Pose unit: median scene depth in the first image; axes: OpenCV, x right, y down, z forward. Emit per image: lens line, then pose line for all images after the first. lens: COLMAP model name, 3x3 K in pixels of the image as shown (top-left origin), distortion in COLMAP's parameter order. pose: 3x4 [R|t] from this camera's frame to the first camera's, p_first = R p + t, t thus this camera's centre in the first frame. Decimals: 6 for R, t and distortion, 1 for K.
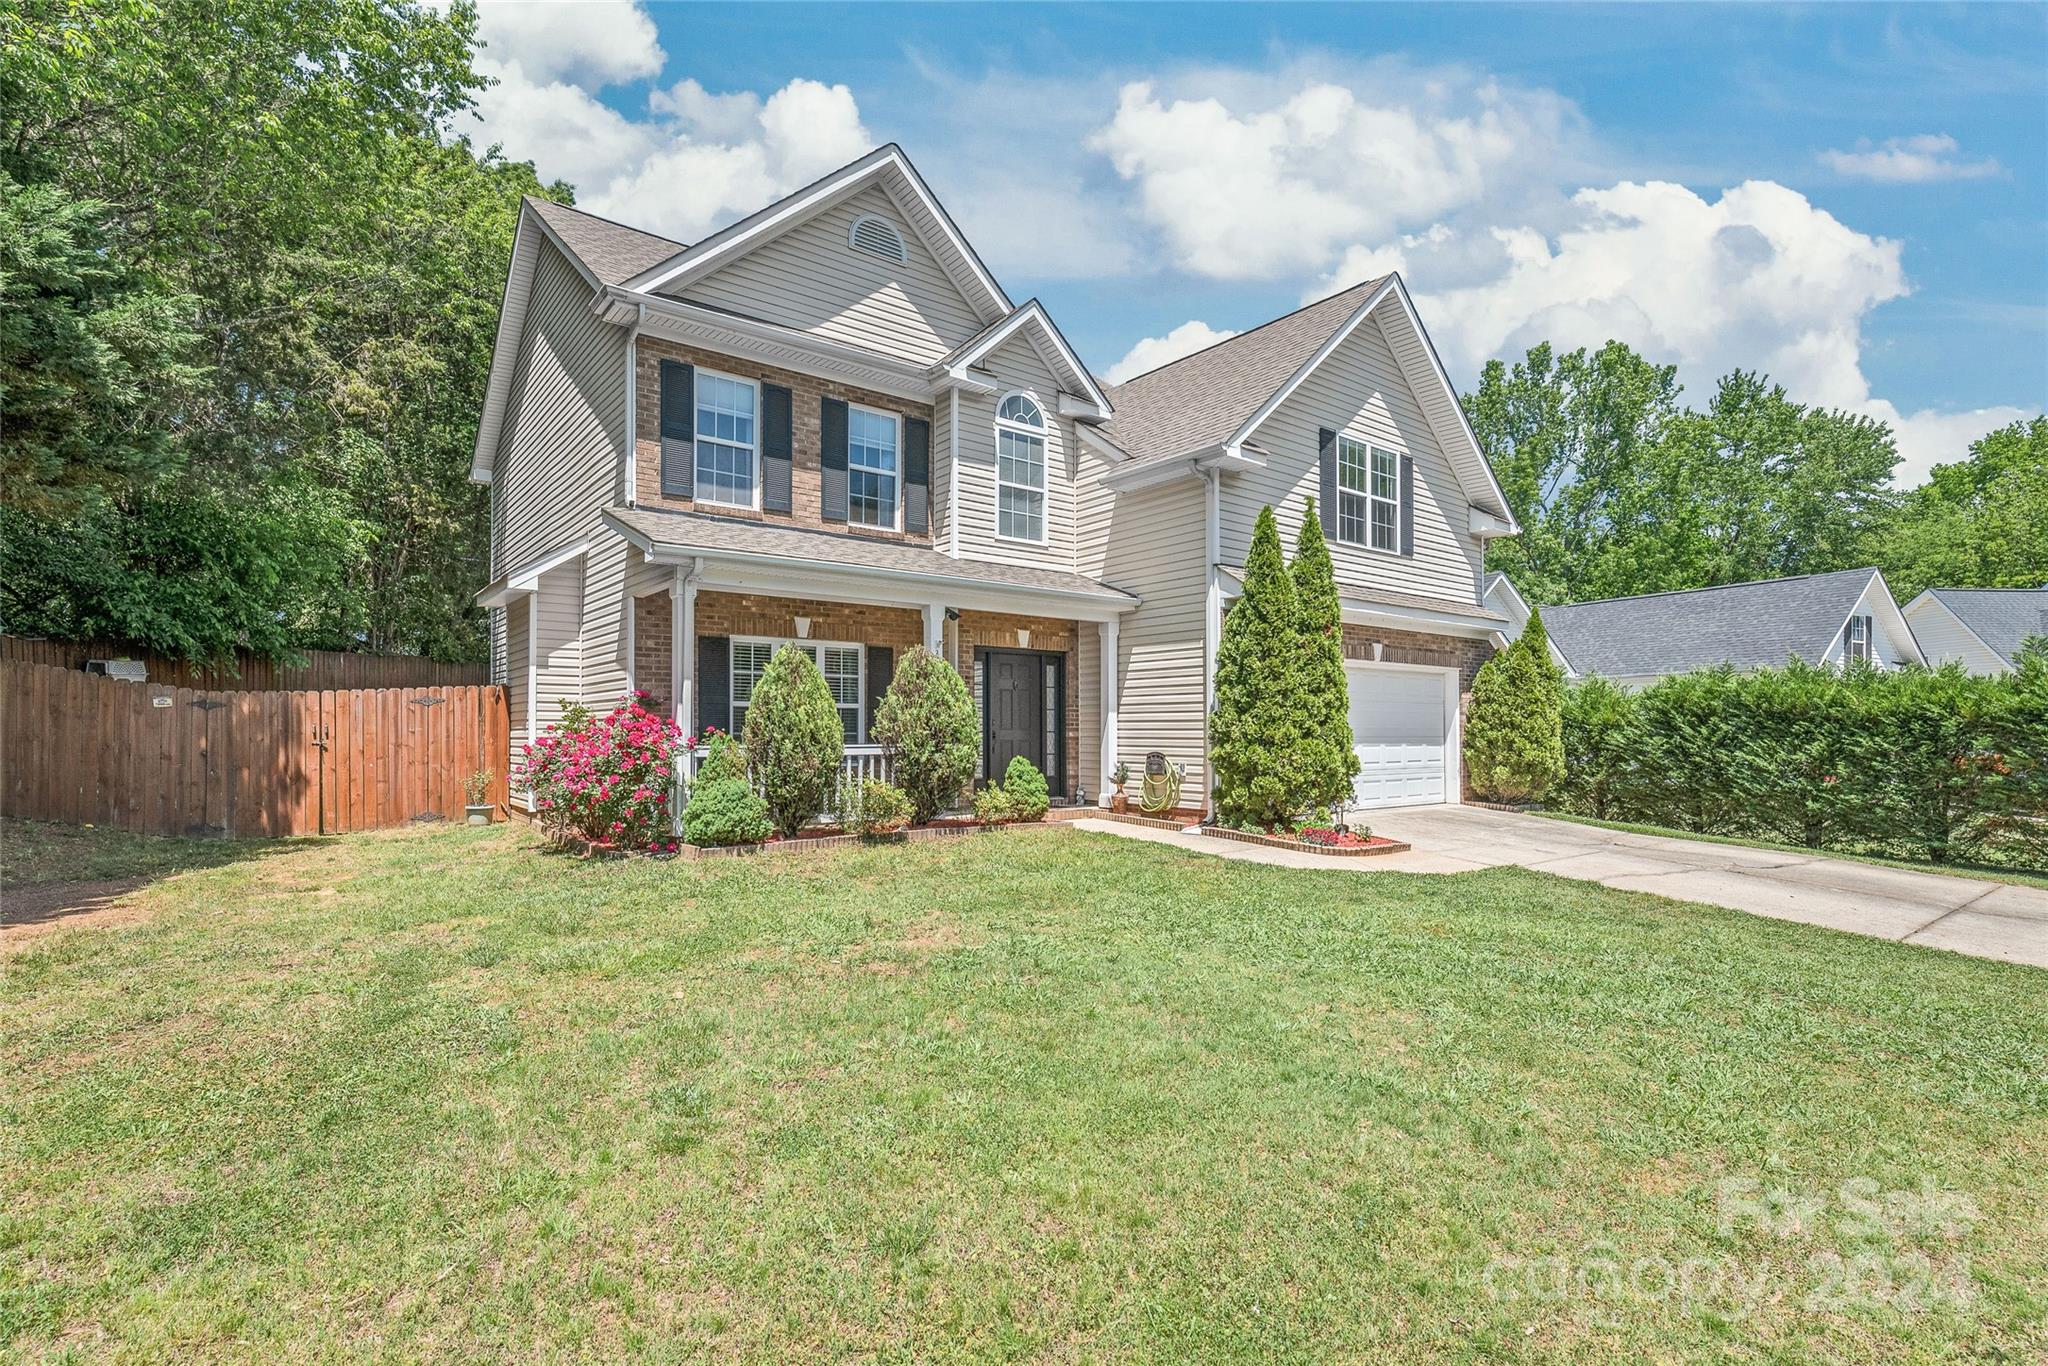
lens RADIAL K [[962.2, 0, 1057.2], [0, 962.2, 729.1], [0, 0, 1]] dist [0.003144, 0.000441]
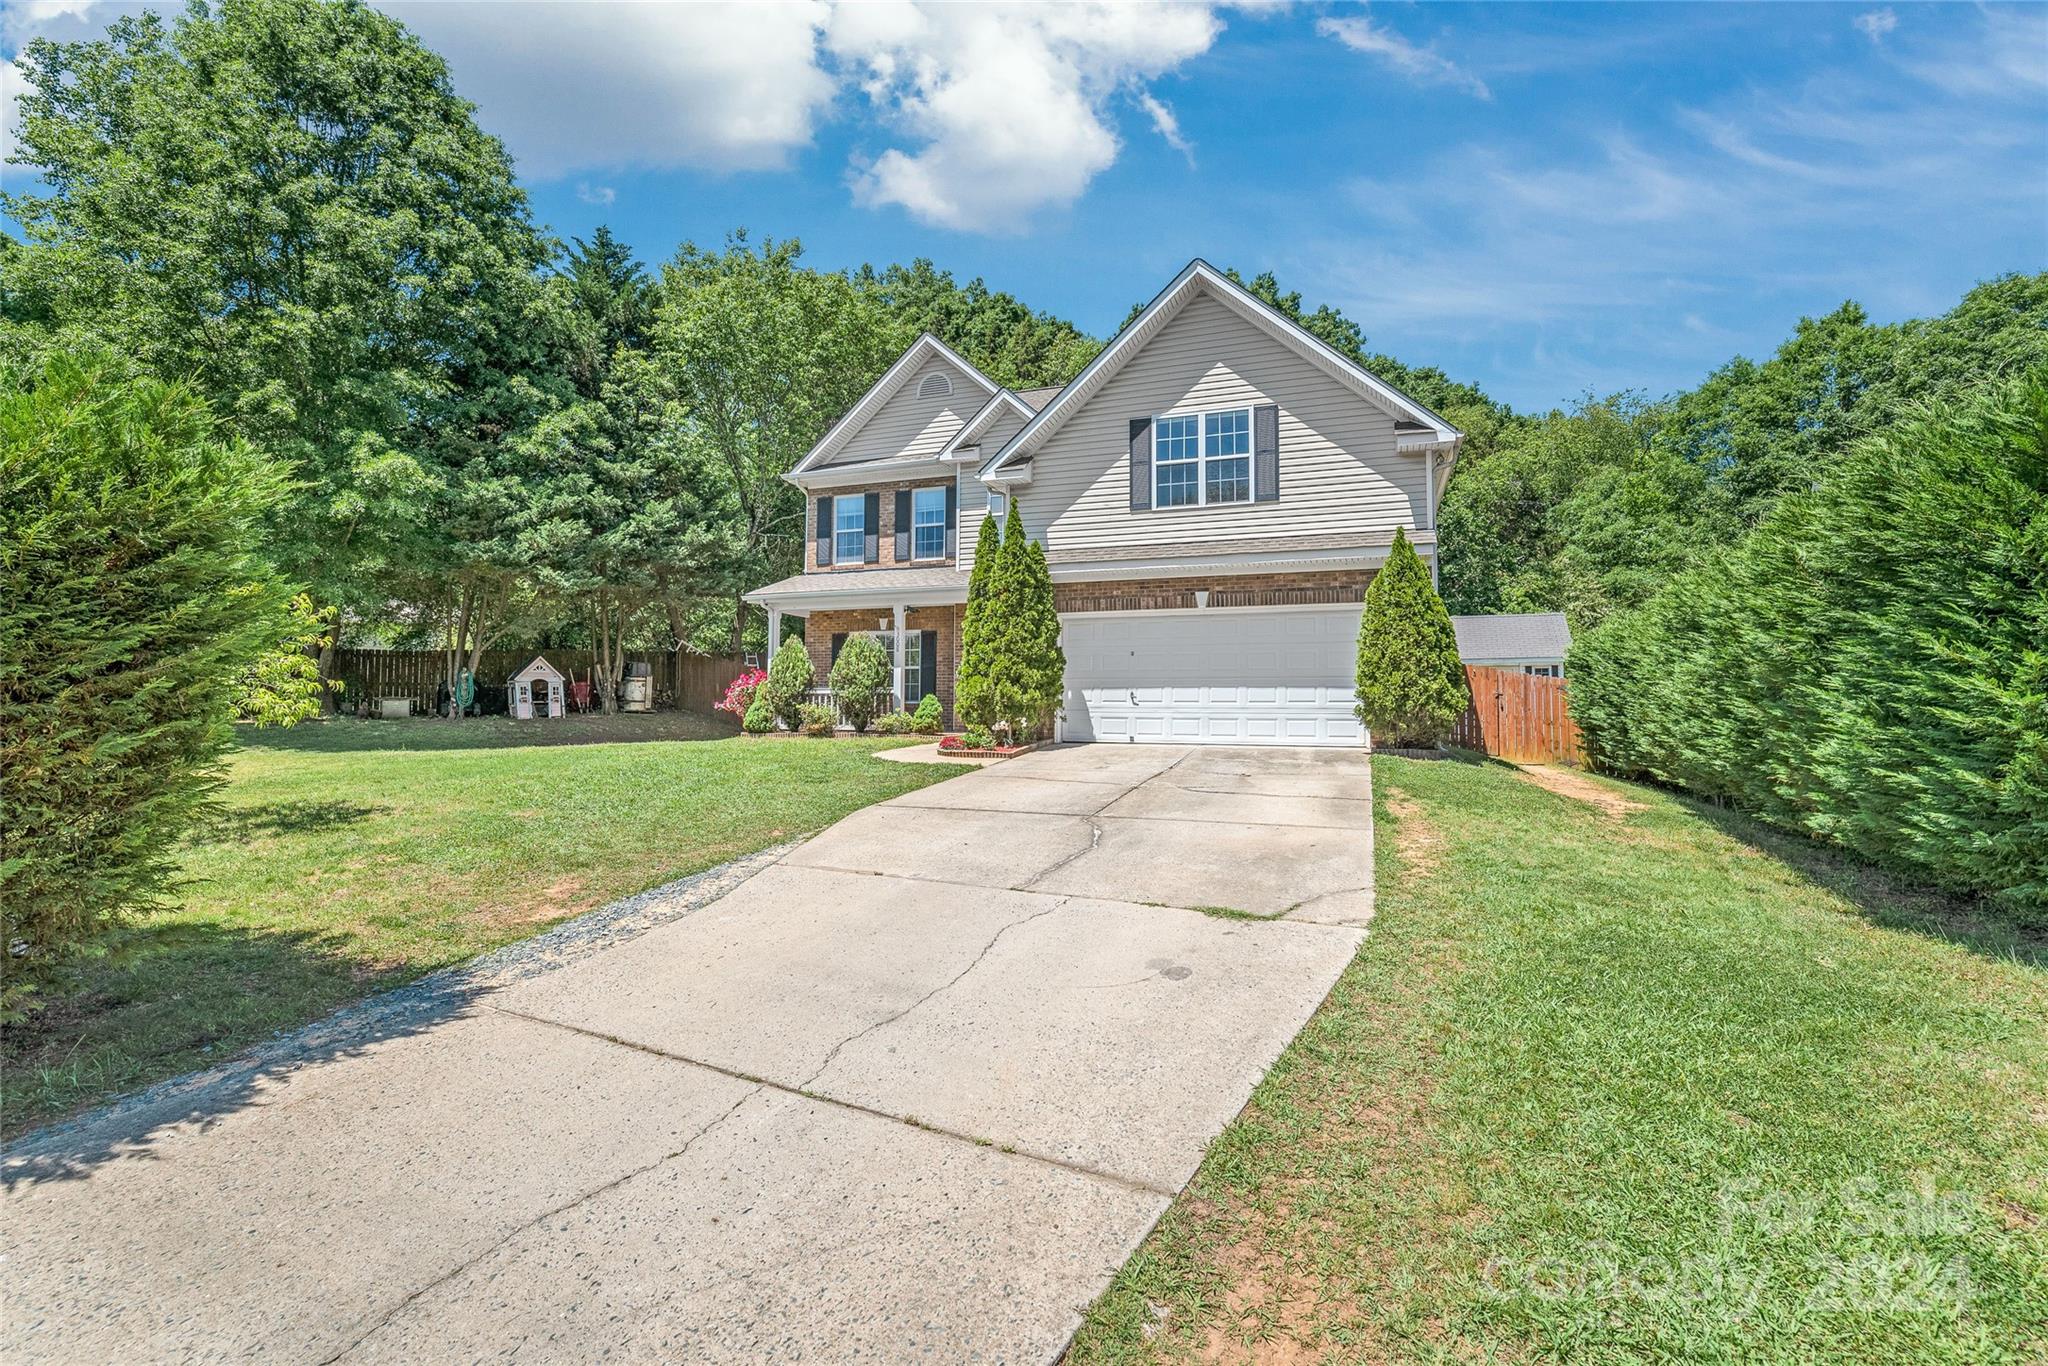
lens RADIAL K [[962.2, 0, 1035.2], [0, 962.2, 680.7], [0, 0, 1]] dist [0.003144, 0.000441]
pose [[0.519278, -0.031053, -0.854041, 1.247765], [-0.001665, 0.999301, -0.037347, 0.057639], [0.854604, 0.020815, 0.518863, 0.287759]]
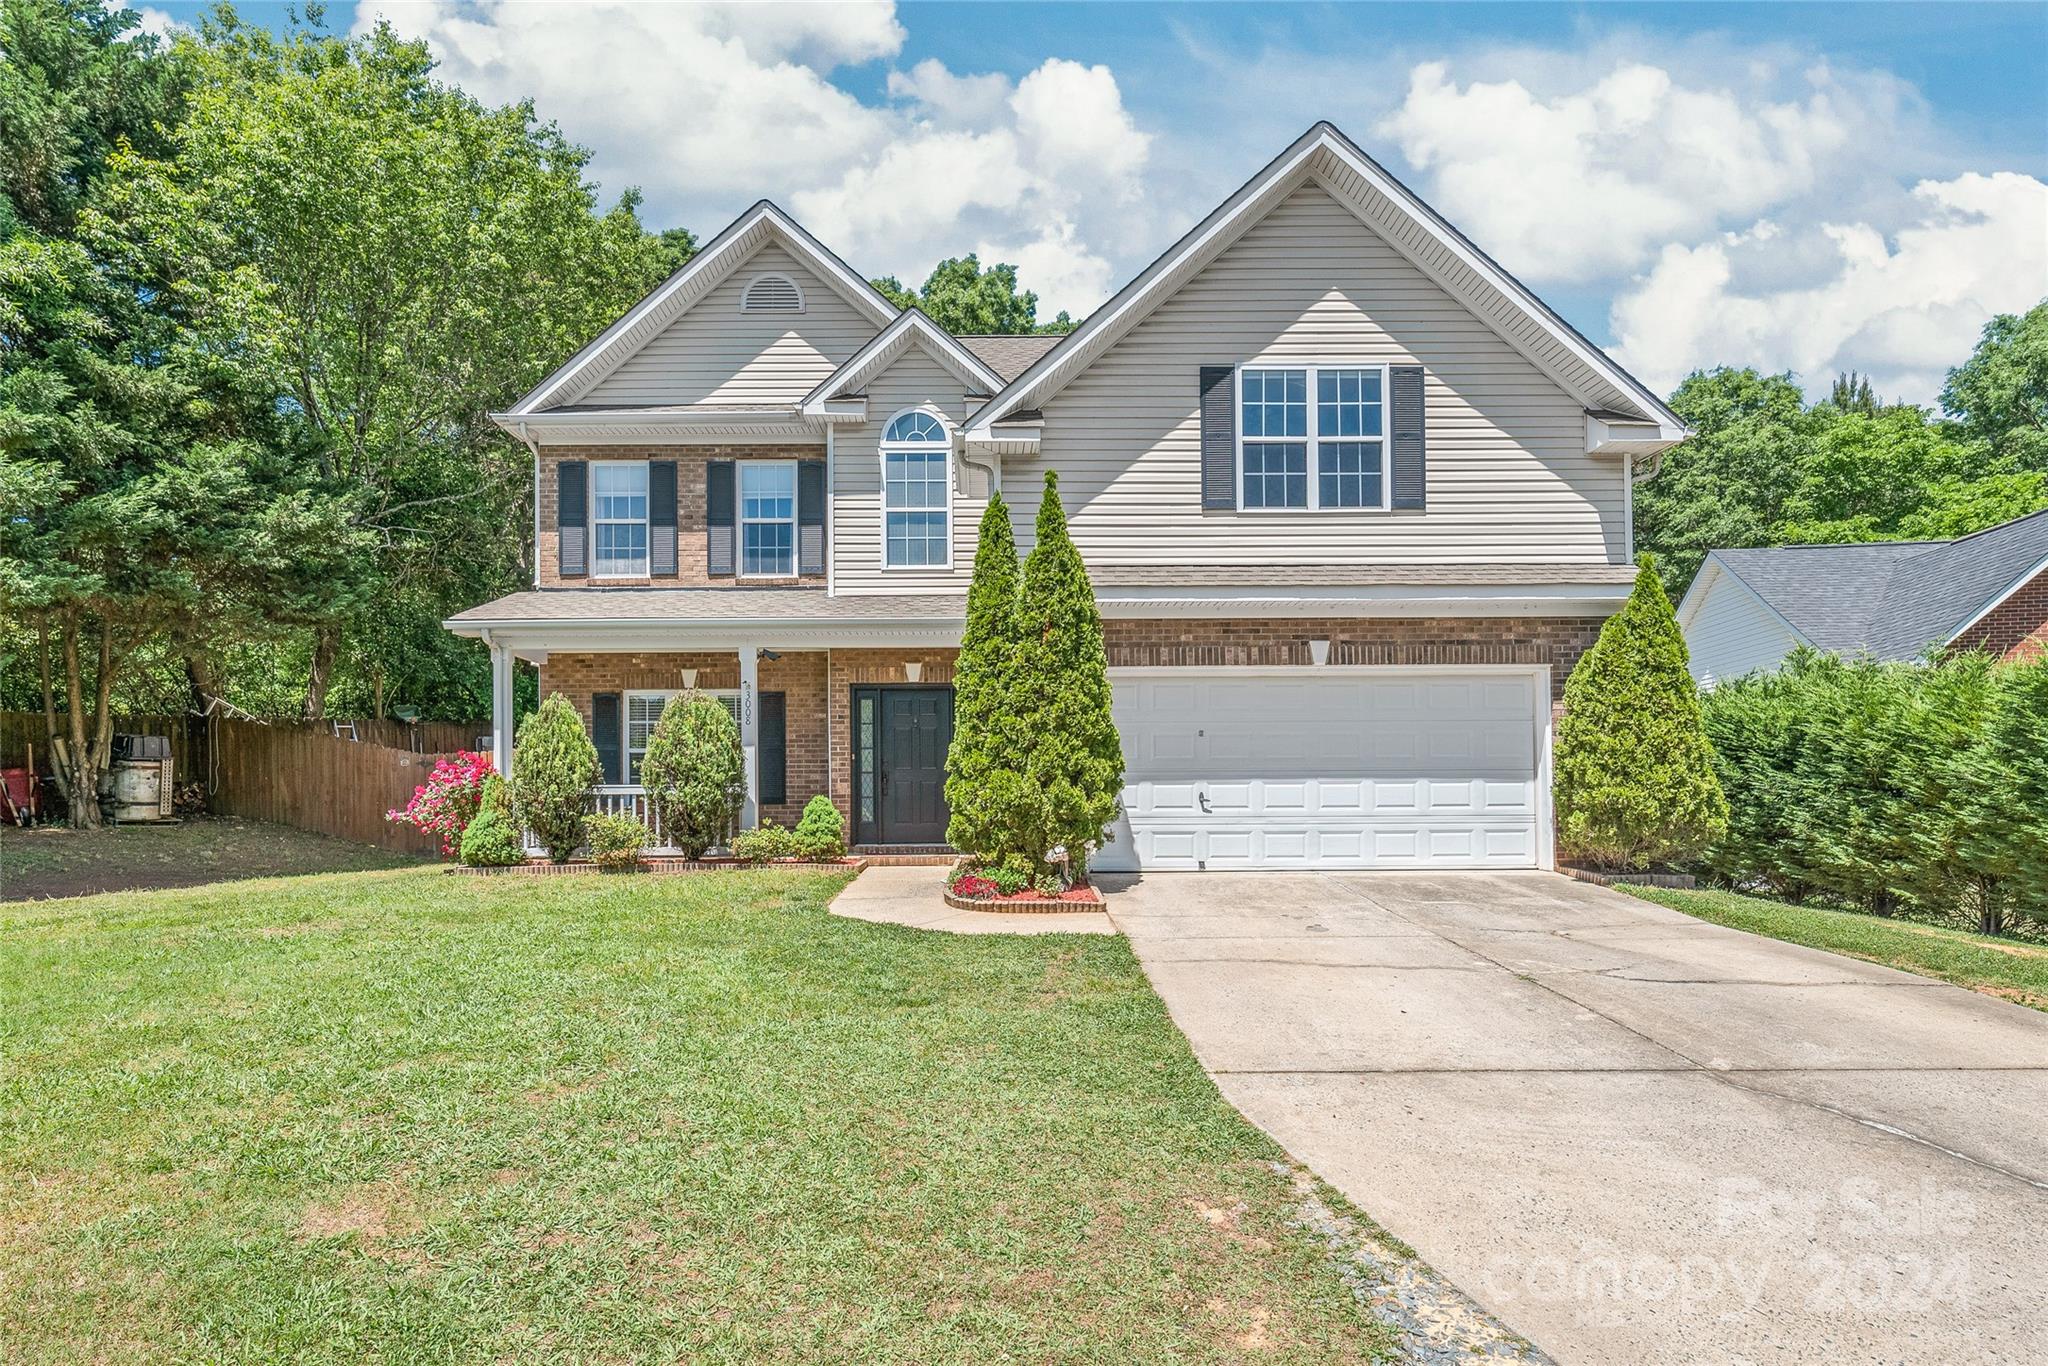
lens RADIAL K [[1082.5, 0, 1006.6], [0, 1082.5, 796.9], [0, 0, 1]] dist [0.005031, -0.003752]
pose [[0.792036, -0.006764, -0.610437, 0.685973], [0.010751, 0.999938, 0.002870, 0.025376], [0.610380, -0.008835, 0.792059, 0.223373]]
